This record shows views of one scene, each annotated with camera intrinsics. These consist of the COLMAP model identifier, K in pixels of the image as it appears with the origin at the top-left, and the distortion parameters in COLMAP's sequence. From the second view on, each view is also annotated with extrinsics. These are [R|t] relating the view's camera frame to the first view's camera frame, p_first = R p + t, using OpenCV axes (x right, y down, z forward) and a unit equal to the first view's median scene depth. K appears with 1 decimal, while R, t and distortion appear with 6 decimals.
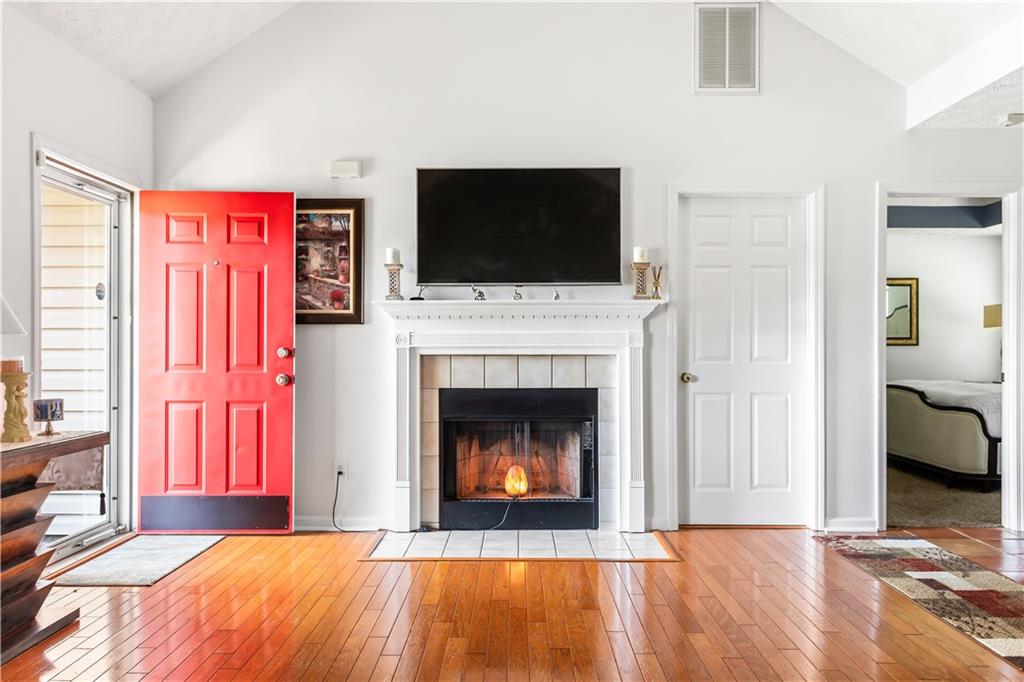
lens RADIAL K [[743.6, 0, 513.9], [0, 743.6, 345.7], [0, 0, 1]] dist [-0.002950, 0.019522]
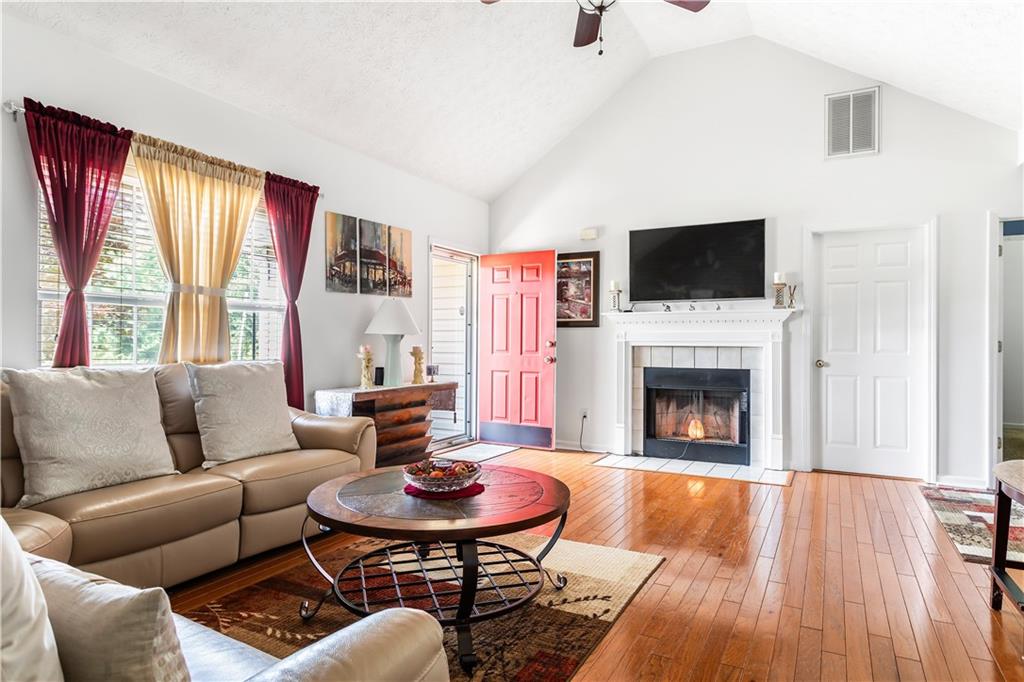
lens RADIAL K [[600.2, 0, 512.7], [0, 600.2, 339.9], [0, 0, 1]] dist [0.002642, 0.001921]
pose [[0.885828, 0.002021, -0.464009, 0.248856], [-0.004766, 0.999977, -0.004742, 0.006622], [0.463989, 0.006412, 0.885818, -0.268240]]
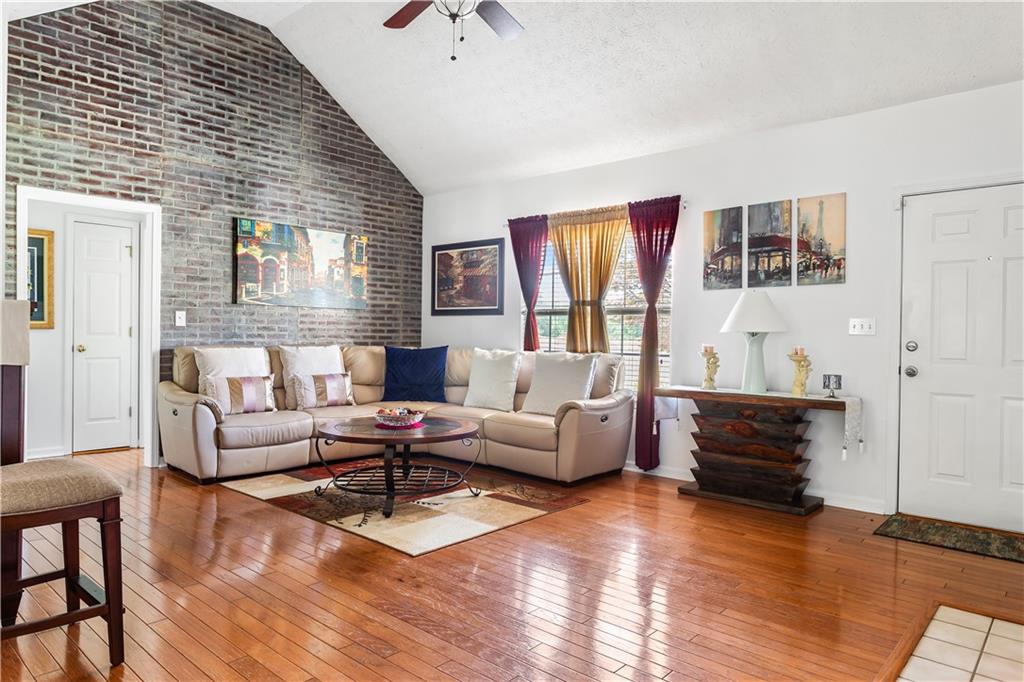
lens RADIAL K [[651.6, 0, 511.3], [0, 651.6, 335.8], [0, 0, 1]] dist [0.003345, 0.001682]
pose [[-0.660386, -0.003178, -0.750920, 0.585457], [-0.014698, 0.999854, 0.008694, -0.006298], [0.750783, 0.016778, -0.660336, 1.064368]]
